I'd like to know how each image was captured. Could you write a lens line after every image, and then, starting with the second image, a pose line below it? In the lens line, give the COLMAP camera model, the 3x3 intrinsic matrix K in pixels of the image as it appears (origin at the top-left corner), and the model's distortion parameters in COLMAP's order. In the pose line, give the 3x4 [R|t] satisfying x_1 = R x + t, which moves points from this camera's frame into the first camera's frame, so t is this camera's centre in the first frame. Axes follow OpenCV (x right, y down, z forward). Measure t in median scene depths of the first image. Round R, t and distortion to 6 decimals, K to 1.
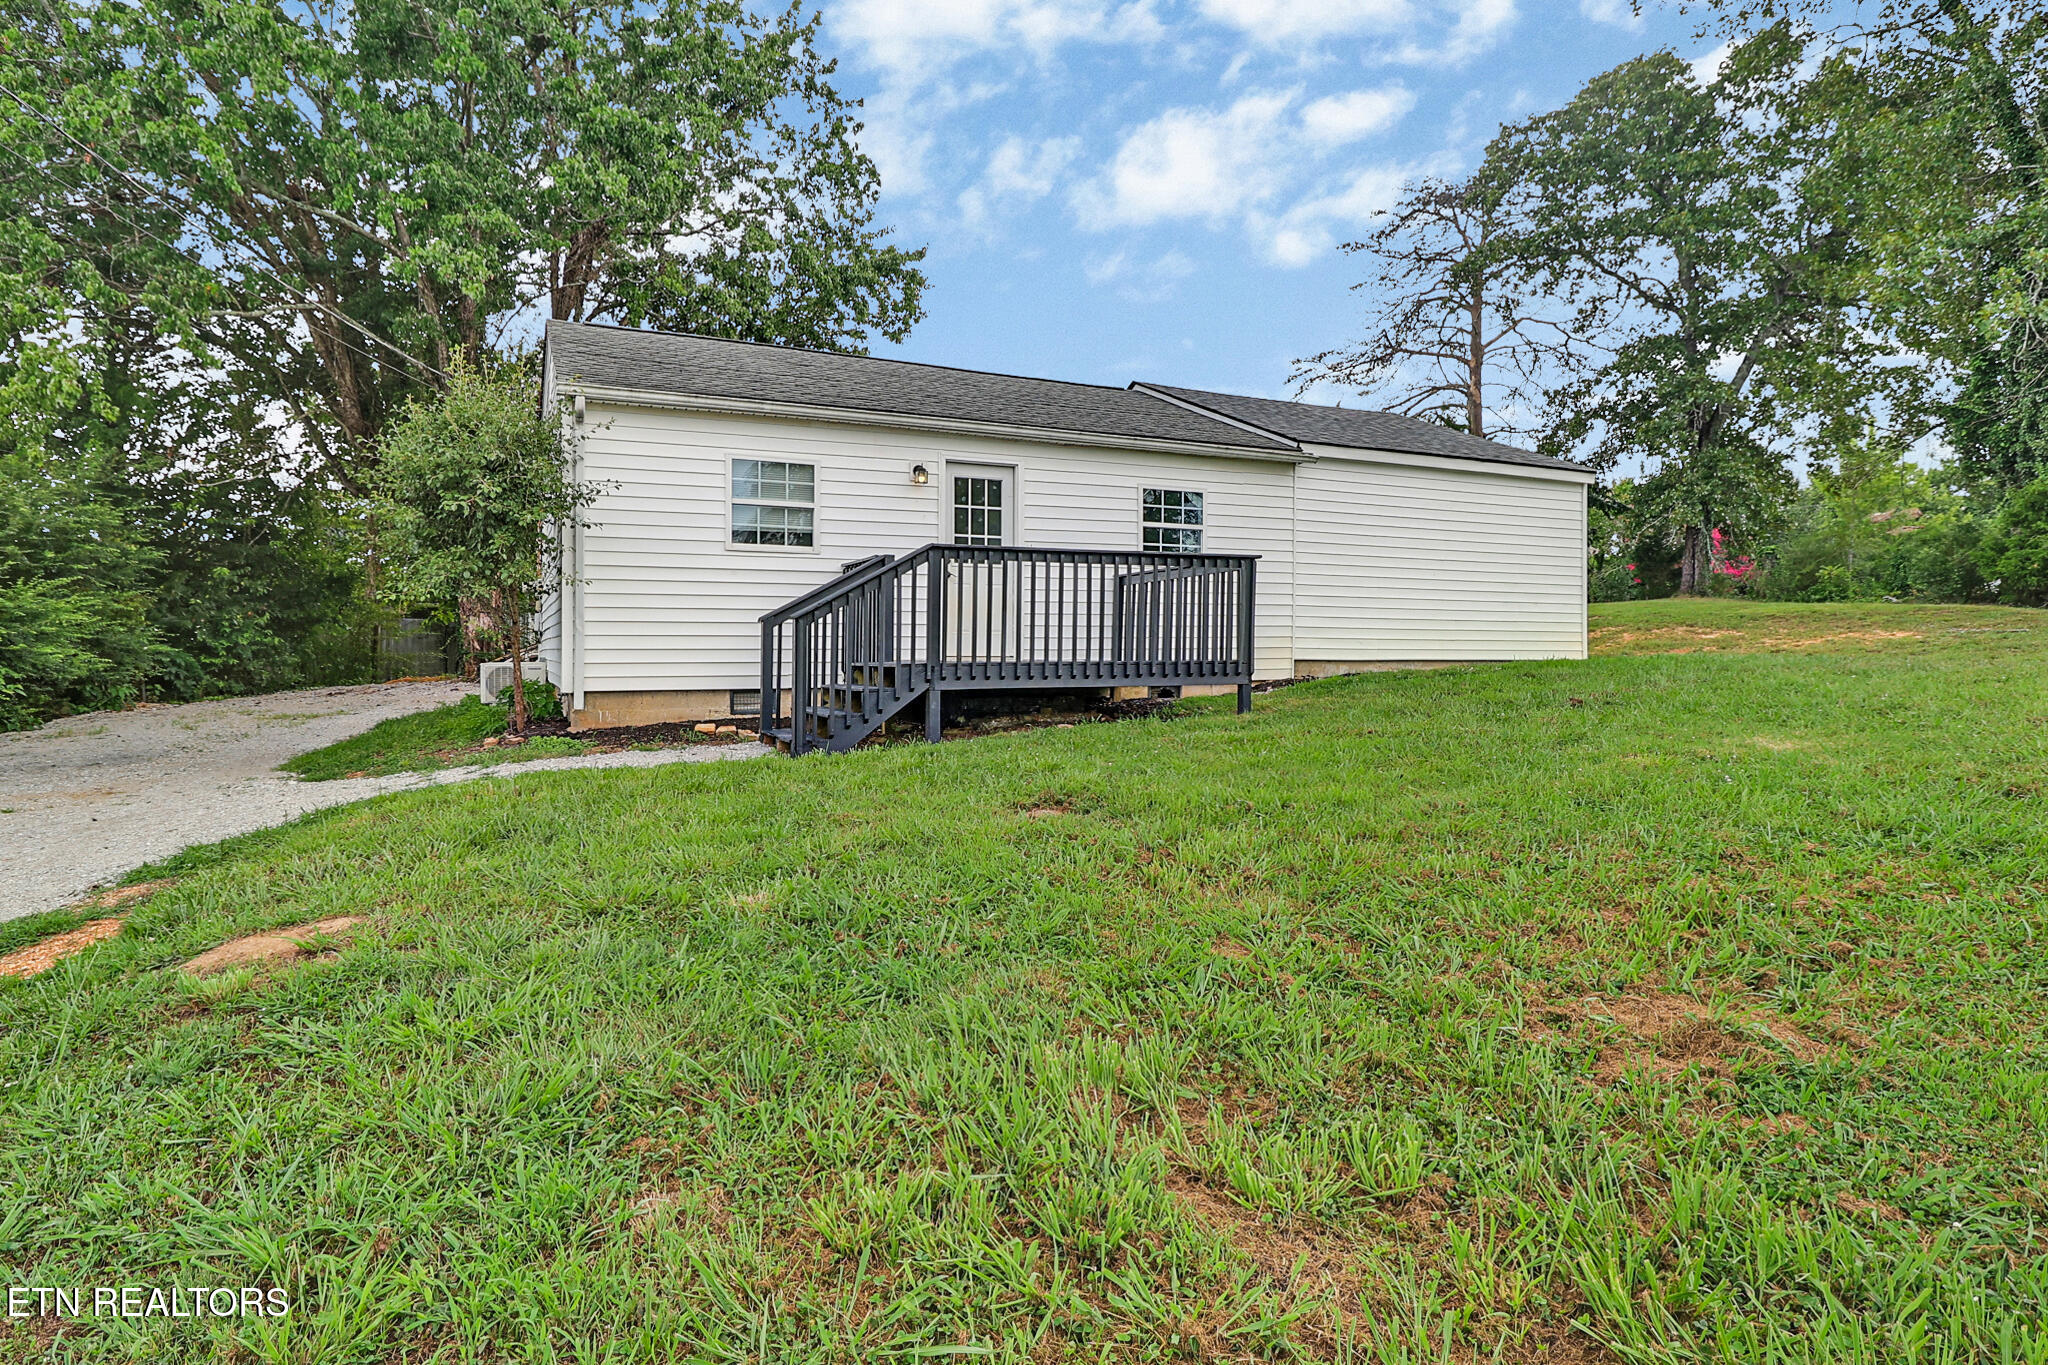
lens RADIAL K [[1099.9, 0, 1023.4], [0, 1099.9, 679.2], [0, 0, 1]] dist [-0.001009, -0.000932]
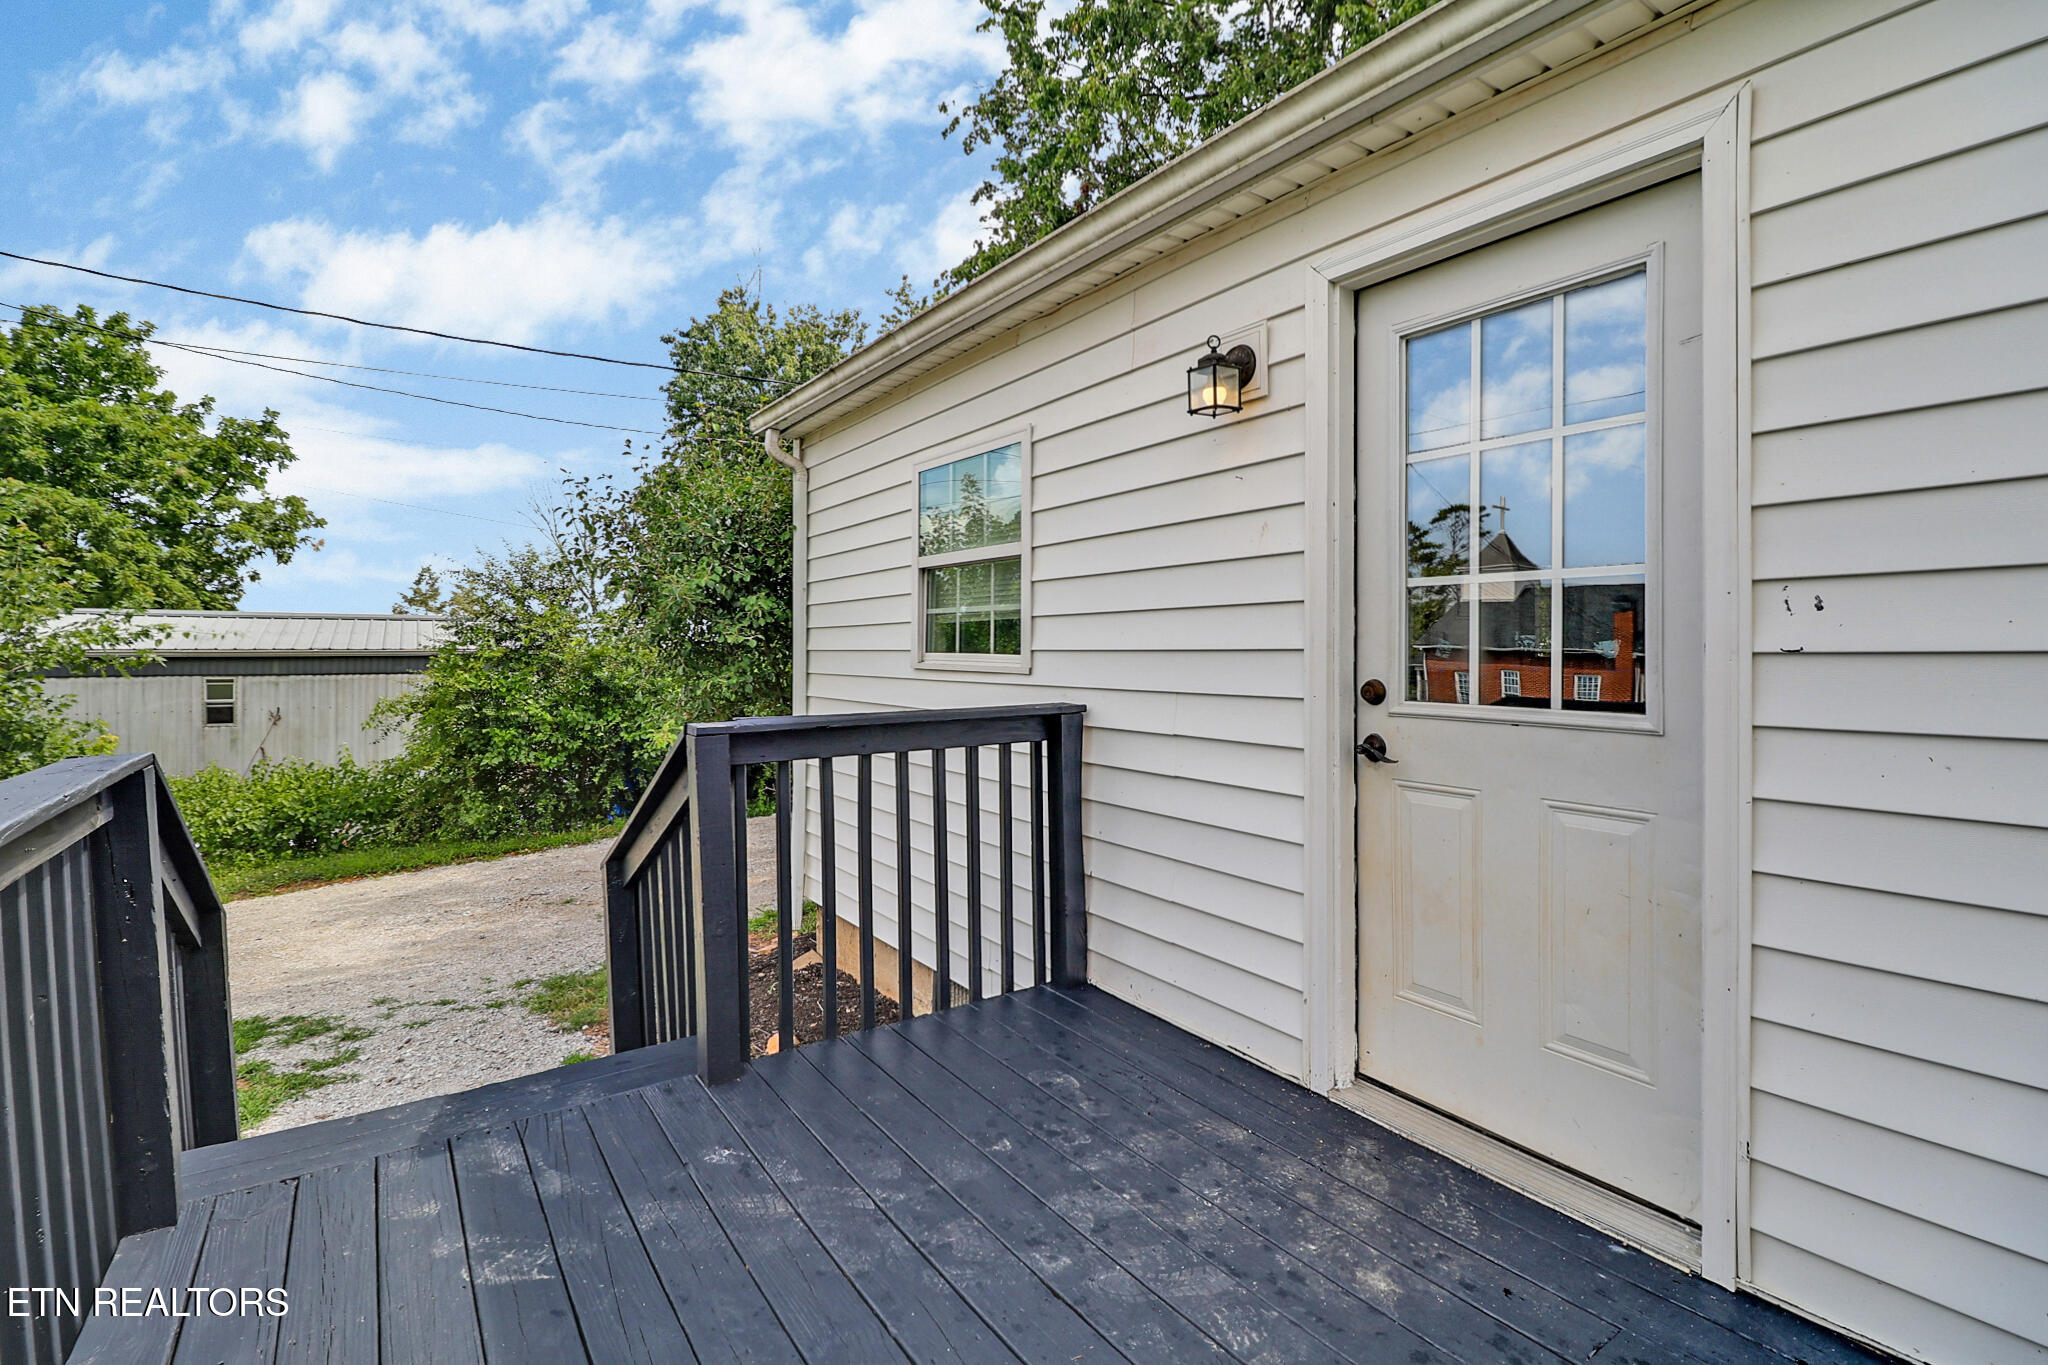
lens RADIAL K [[930.5, 0, 1025.1], [0, 930.5, 671.1], [0, 0, 1]] dist [0.000656, -0.002555]
pose [[0.202758, 0.022820, -0.978963, 0.111071], [-0.023496, 0.999554, 0.018434, -0.104588], [0.978947, 0.019264, 0.203204, 0.808614]]
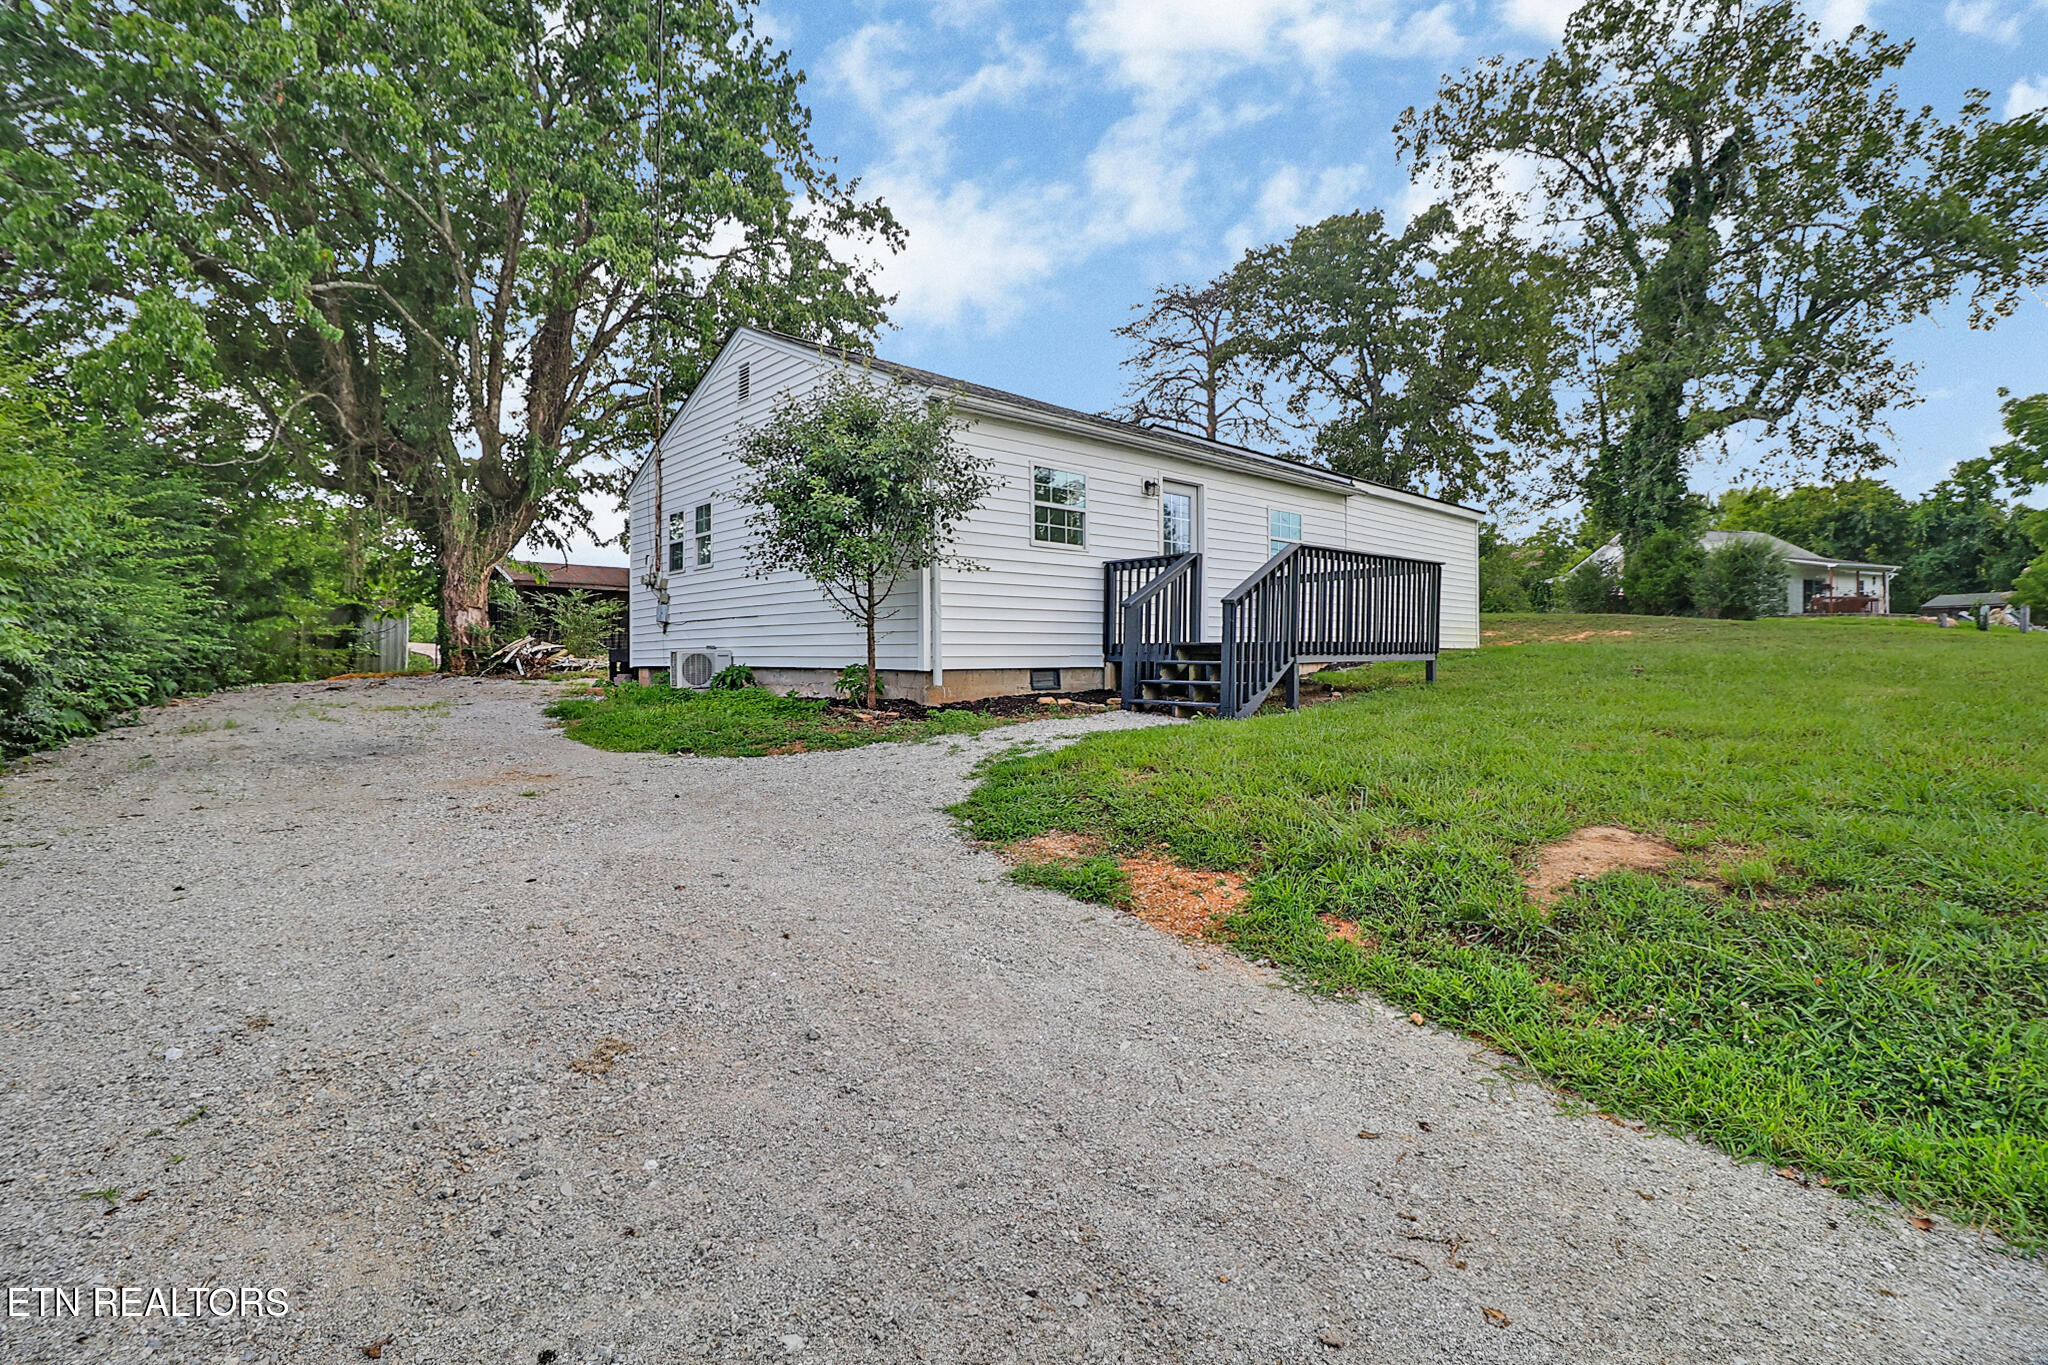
lens RADIAL K [[930.5, 0, 1010.0], [0, 930.5, 672.4], [0, 0, 1]] dist [0.000656, -0.002555]
pose [[0.954924, -0.007506, 0.296755, -0.480012], [0.010104, 0.999923, -0.007221, 0.017256], [-0.296678, 0.009894, 0.954926, 0.076924]]
